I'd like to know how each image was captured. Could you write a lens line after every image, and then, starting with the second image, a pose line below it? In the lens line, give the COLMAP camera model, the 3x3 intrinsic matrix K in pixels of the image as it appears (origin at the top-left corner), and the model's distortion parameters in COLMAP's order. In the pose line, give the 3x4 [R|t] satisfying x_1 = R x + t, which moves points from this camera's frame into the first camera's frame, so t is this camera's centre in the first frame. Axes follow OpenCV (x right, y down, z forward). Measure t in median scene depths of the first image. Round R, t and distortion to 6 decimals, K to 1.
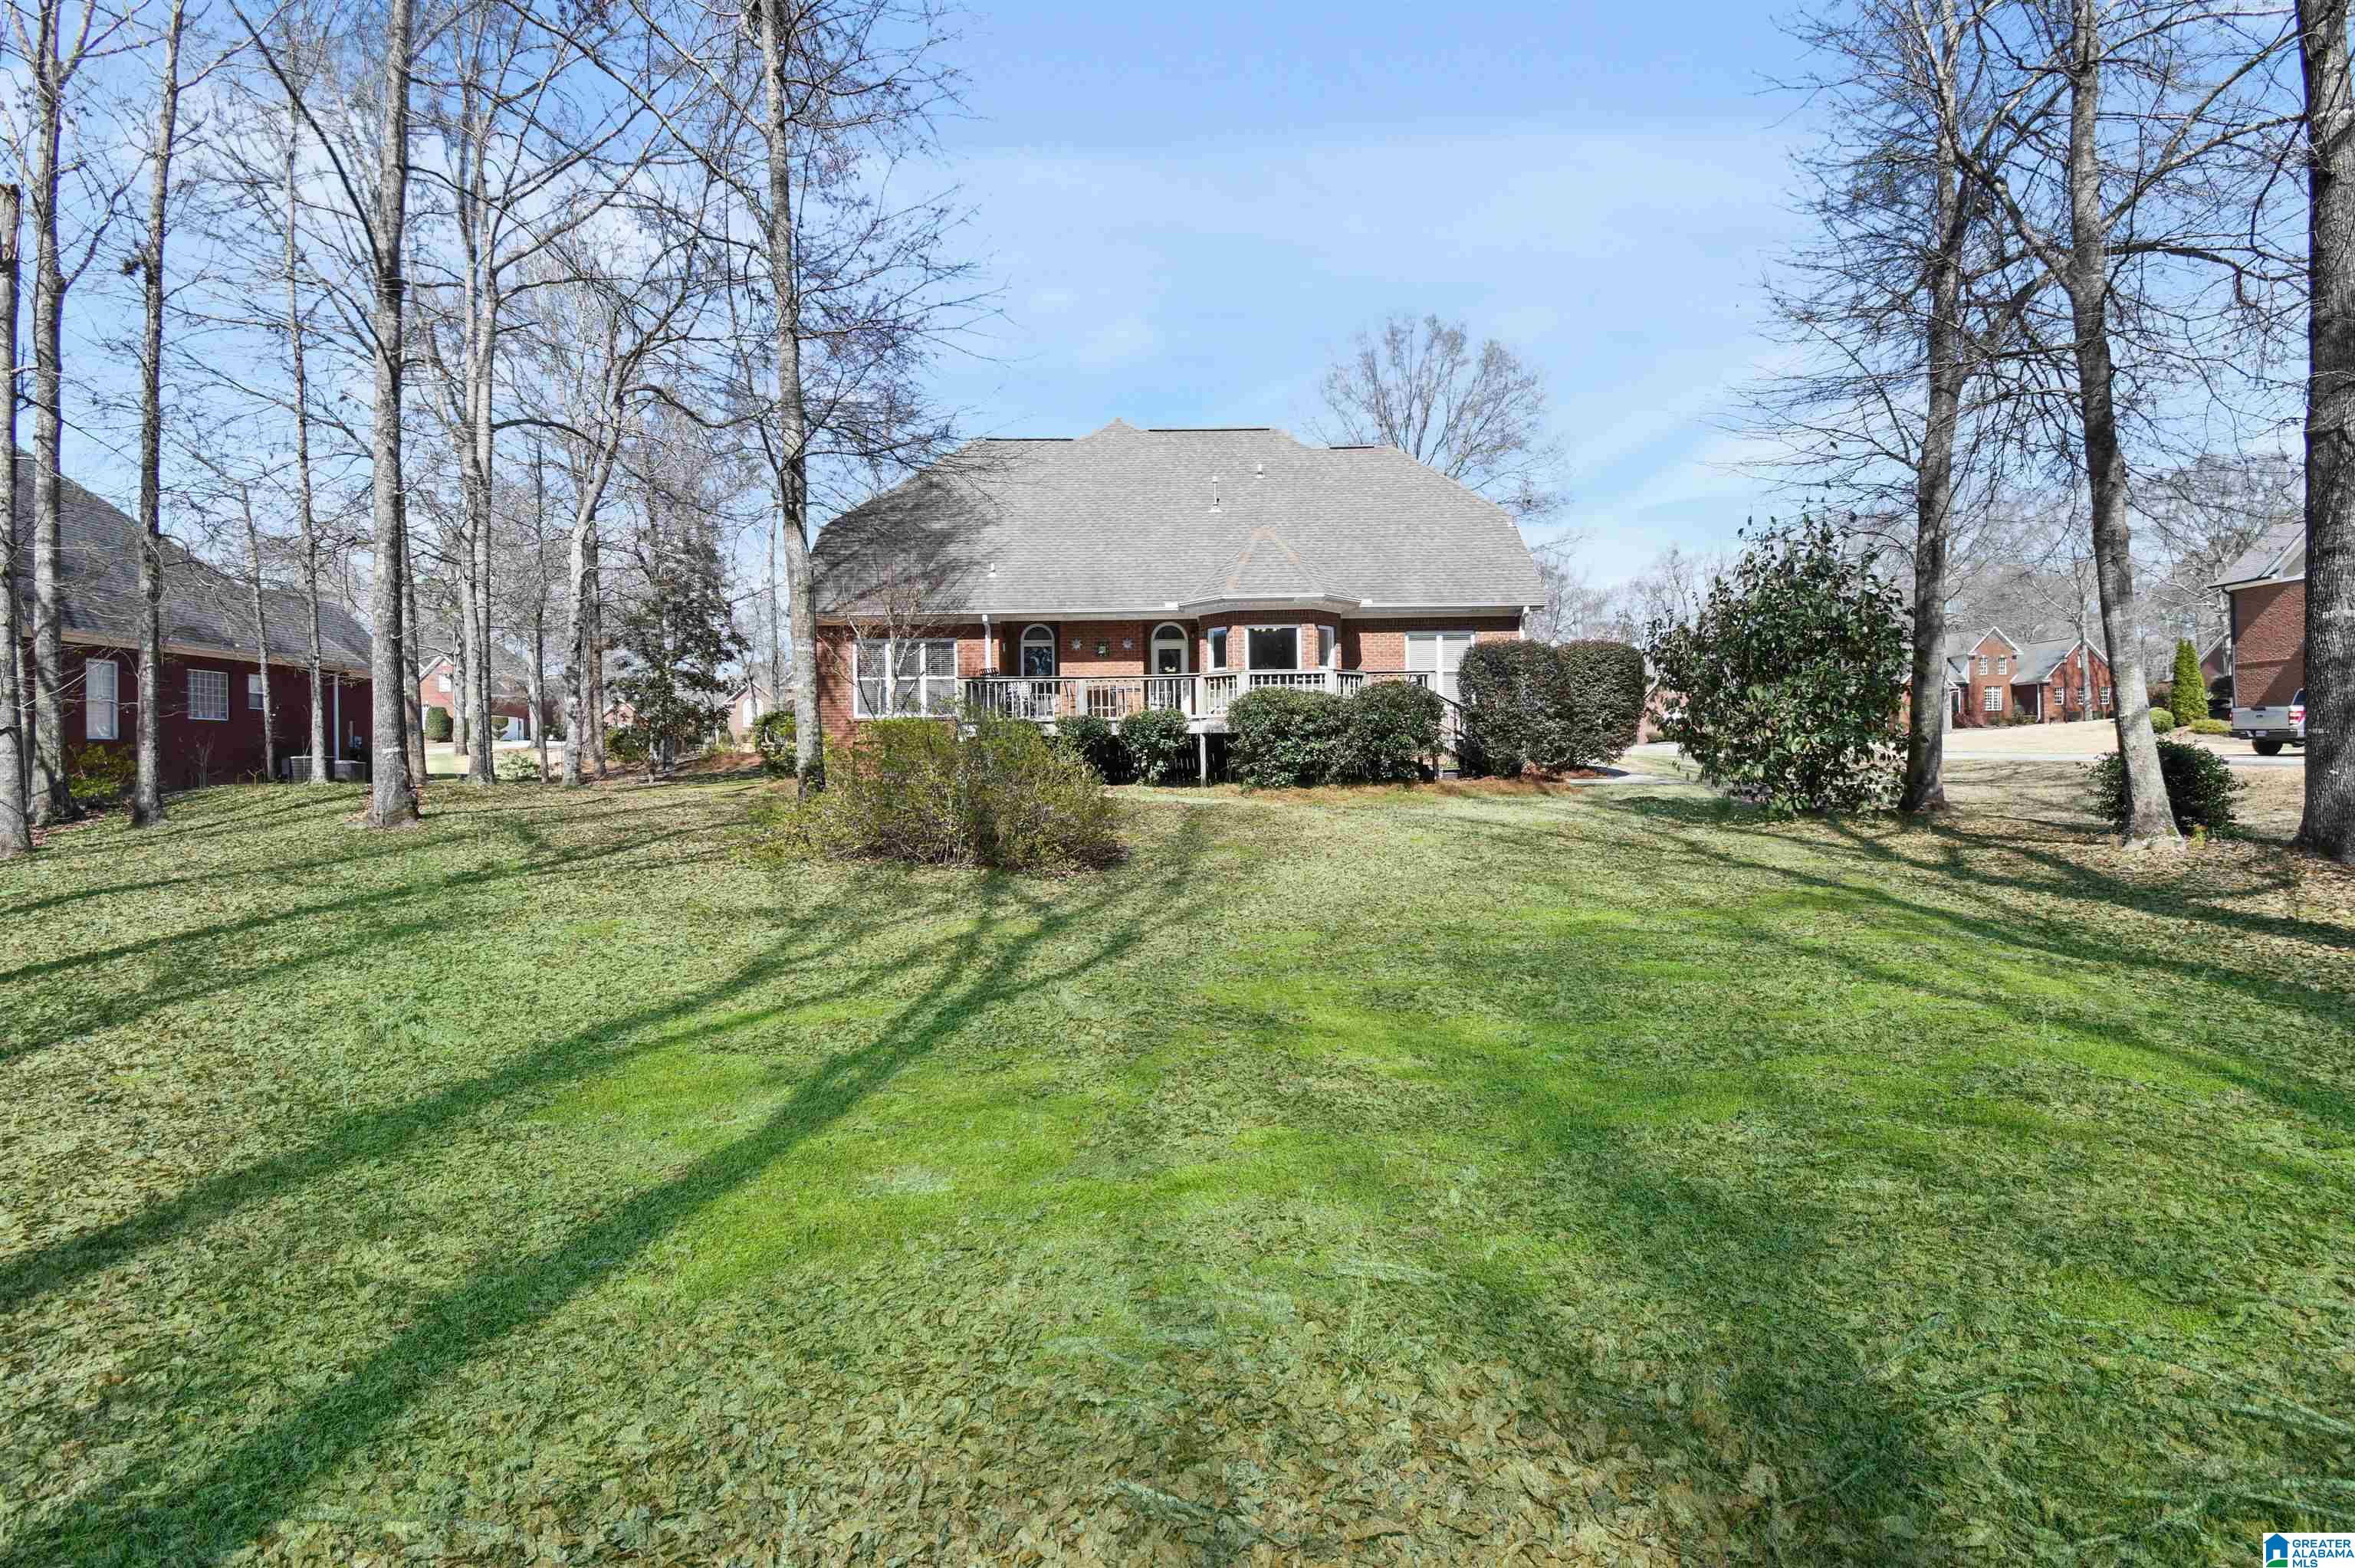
lens RADIAL K [[1066.5, 0, 1179.7], [0, 1066.5, 771.6], [0, 0, 1]] dist [-0.001298, -0.001163]
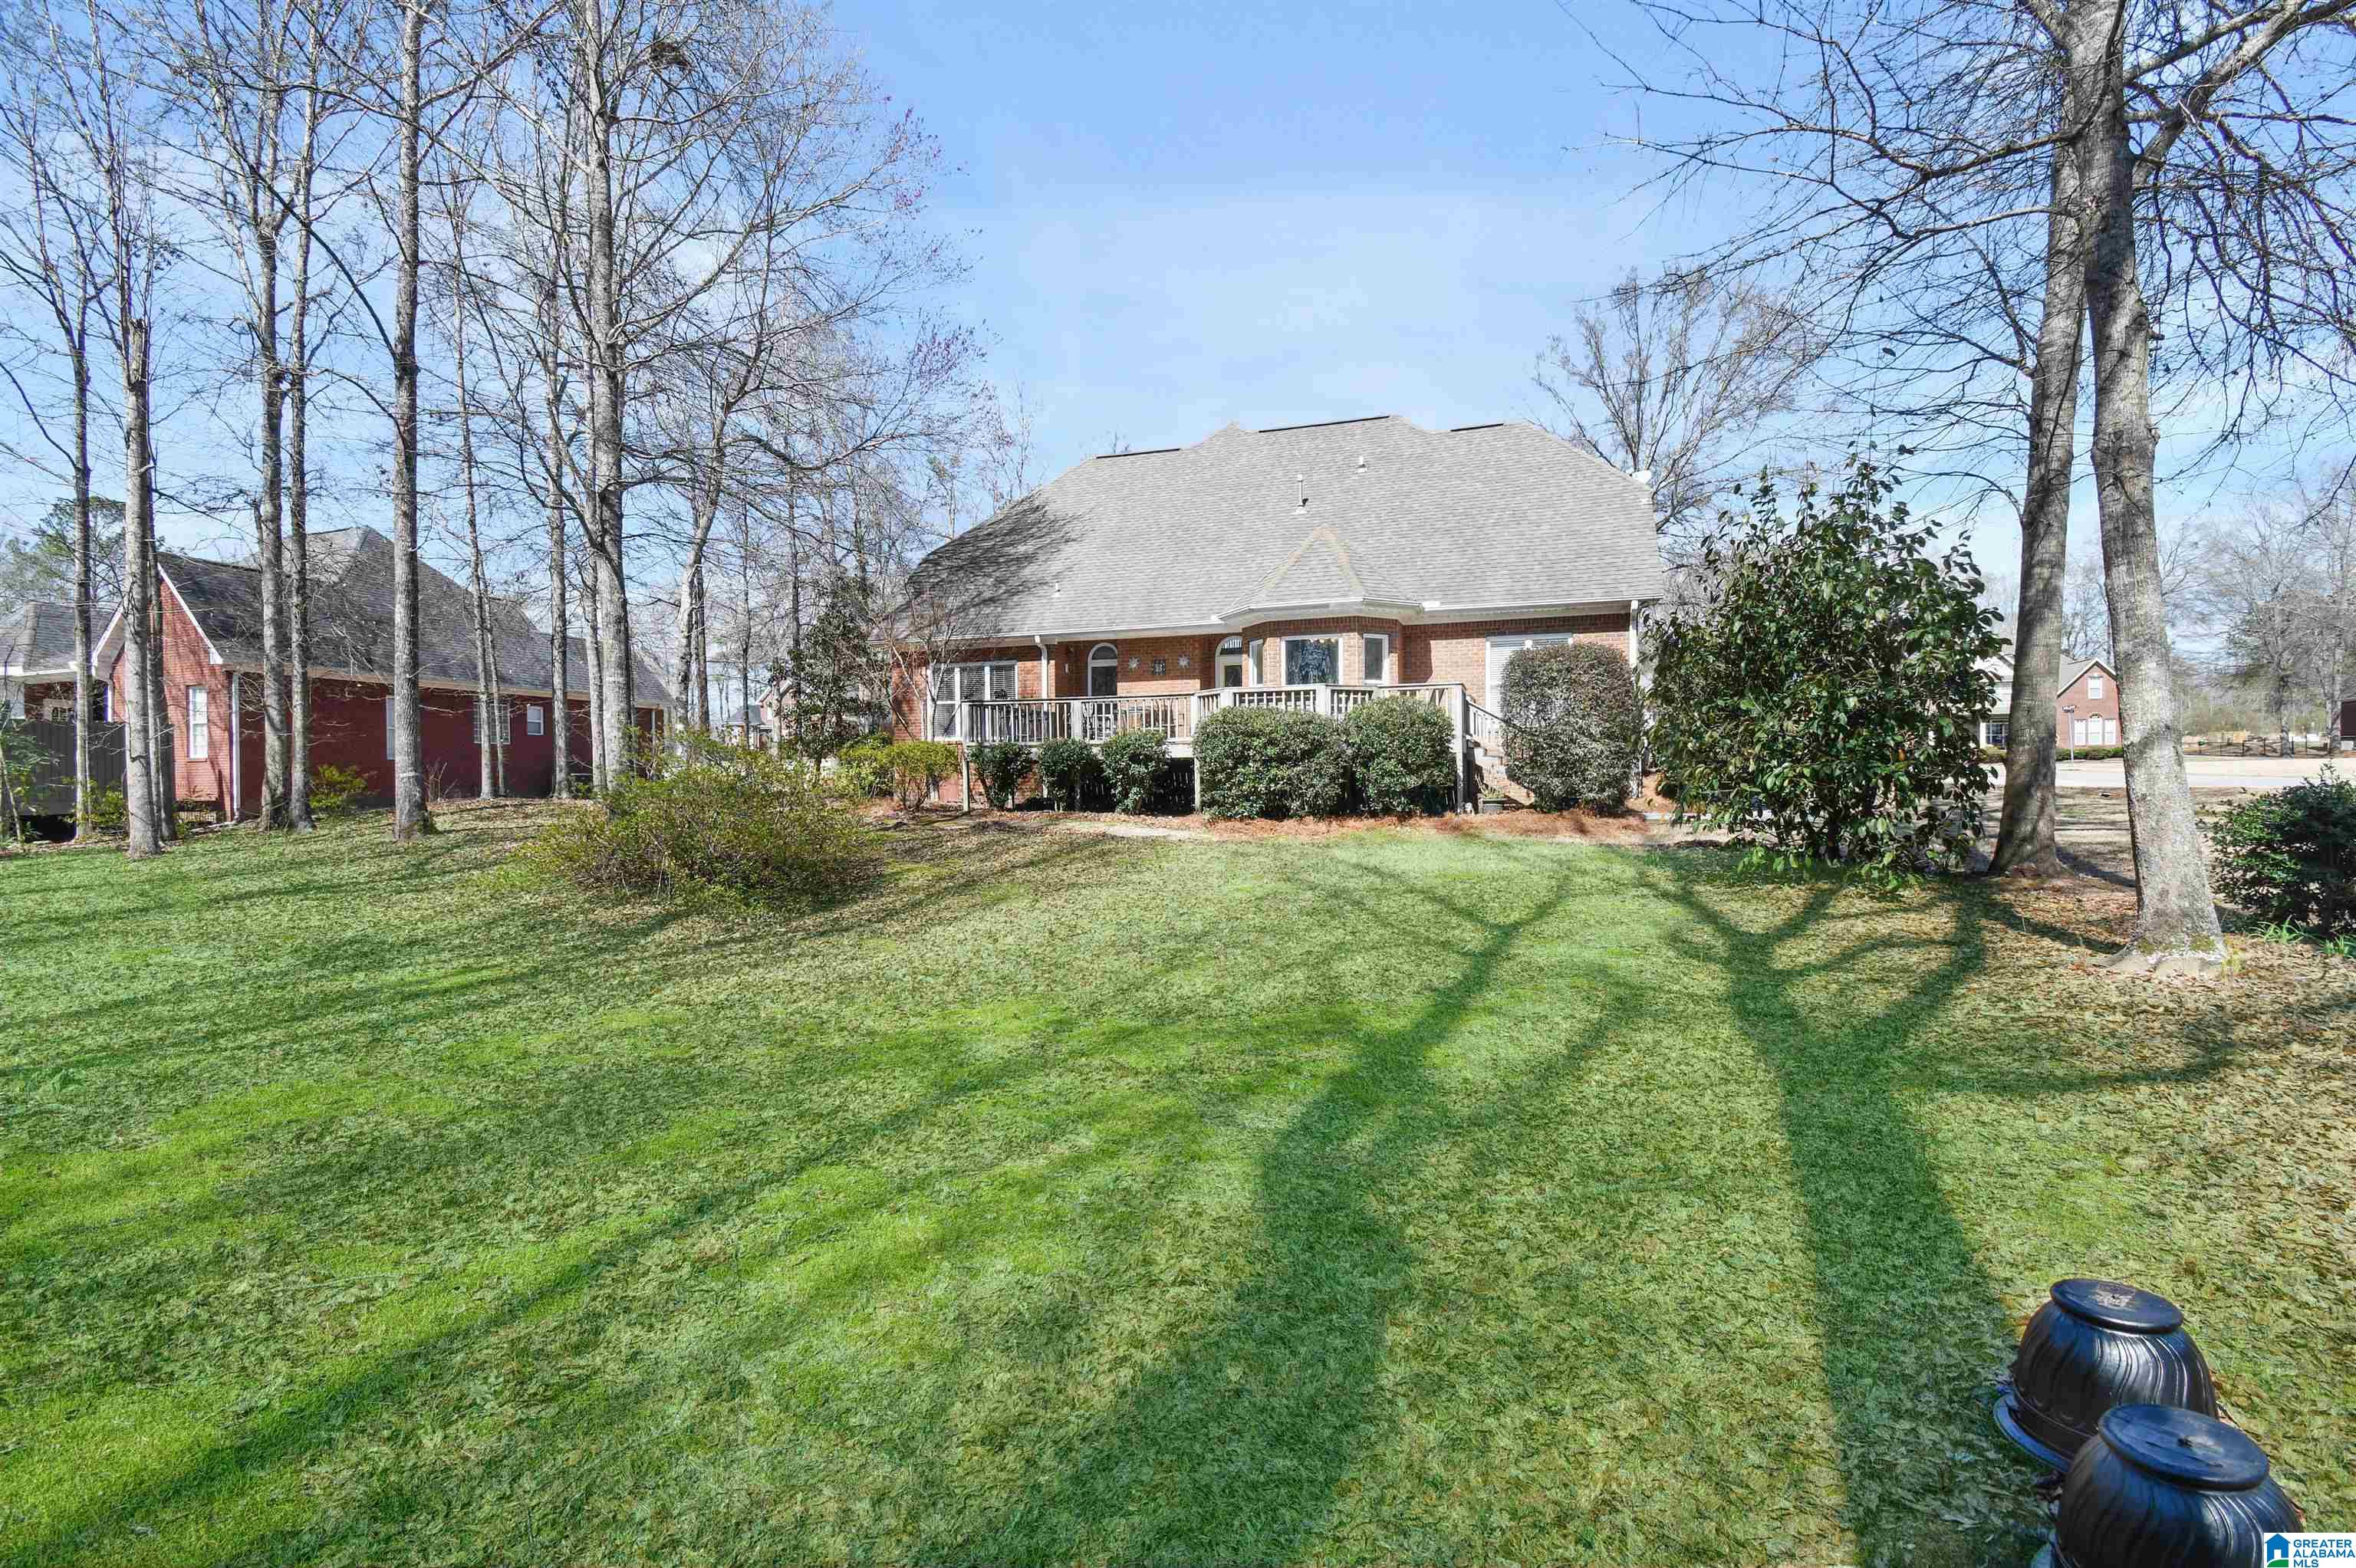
lens RADIAL K [[1056.4, 0, 1184.0], [0, 1056.4, 789.1], [0, 0, 1]] dist [0.010608, -0.000377]
pose [[0.944036, 0.011279, -0.329650, 0.285894], [-0.010446, 0.999936, 0.004297, -0.011553], [0.329677, -0.000613, 0.944093, 0.129939]]
